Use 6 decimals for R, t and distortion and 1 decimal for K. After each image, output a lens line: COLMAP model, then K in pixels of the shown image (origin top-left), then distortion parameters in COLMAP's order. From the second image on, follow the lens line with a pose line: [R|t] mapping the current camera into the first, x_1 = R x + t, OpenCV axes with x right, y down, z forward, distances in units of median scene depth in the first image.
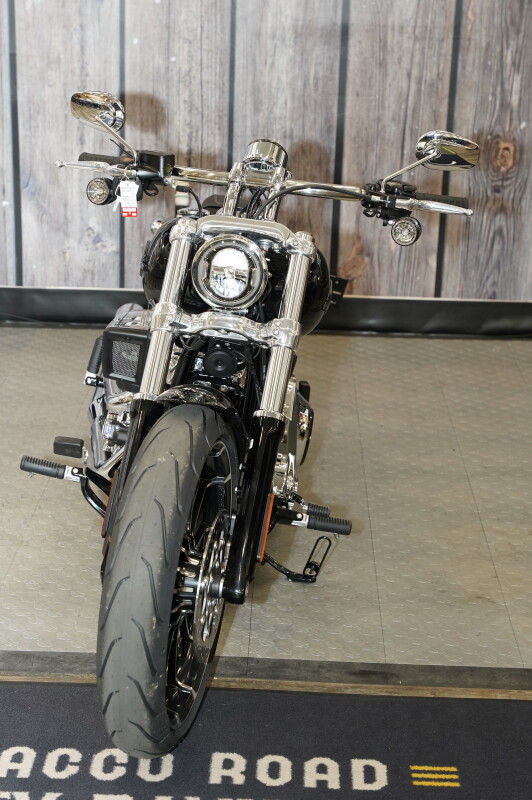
lens RADIAL K [[1528.6, 0, 263.6], [0, 1528.6, 425.2], [0, 0, 1]] dist [0.025976, 0.055258]
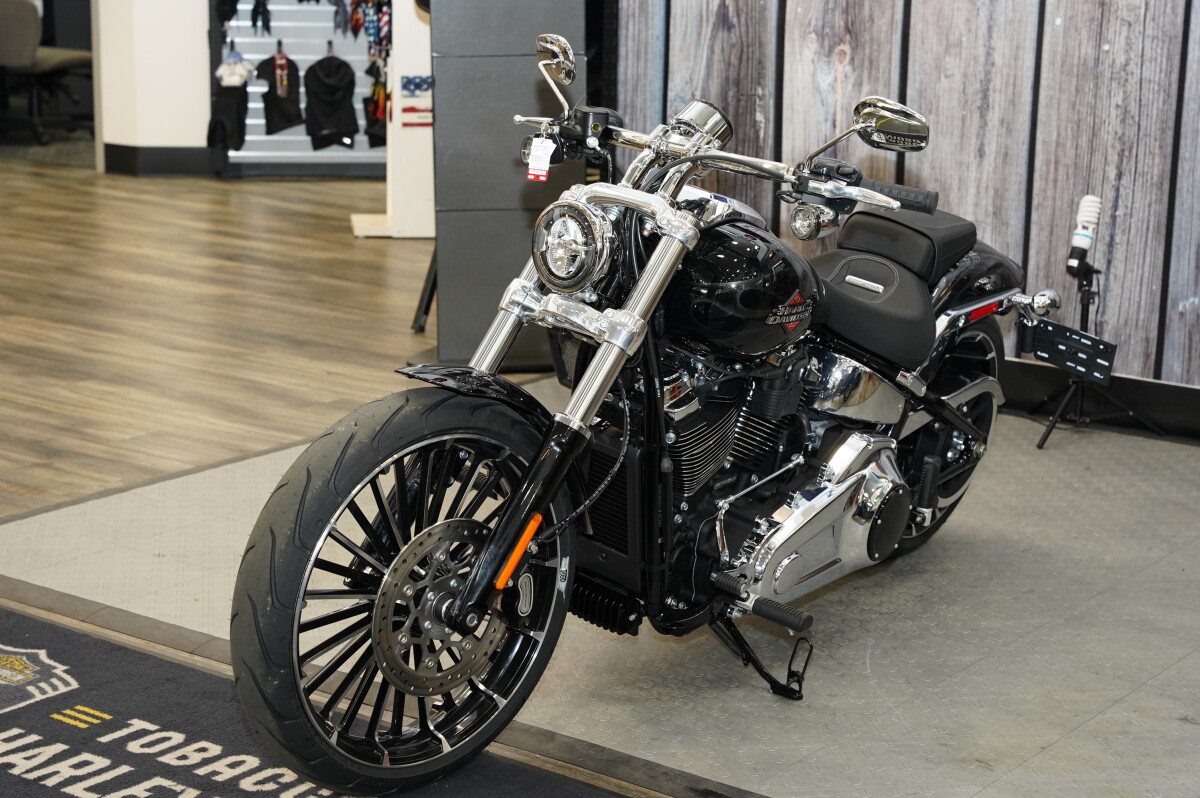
lens RADIAL K [[2299.8, 0, 599.9], [0, 2299.8, 428.4], [0, 0, 1]] dist [0.013834, 0.127201]
pose [[0.824025, 0.128803, -0.551717, 0.364247], [-0.180445, 0.982768, -0.040070, 0.022656], [0.537049, 0.132574, 0.833068, -0.003771]]
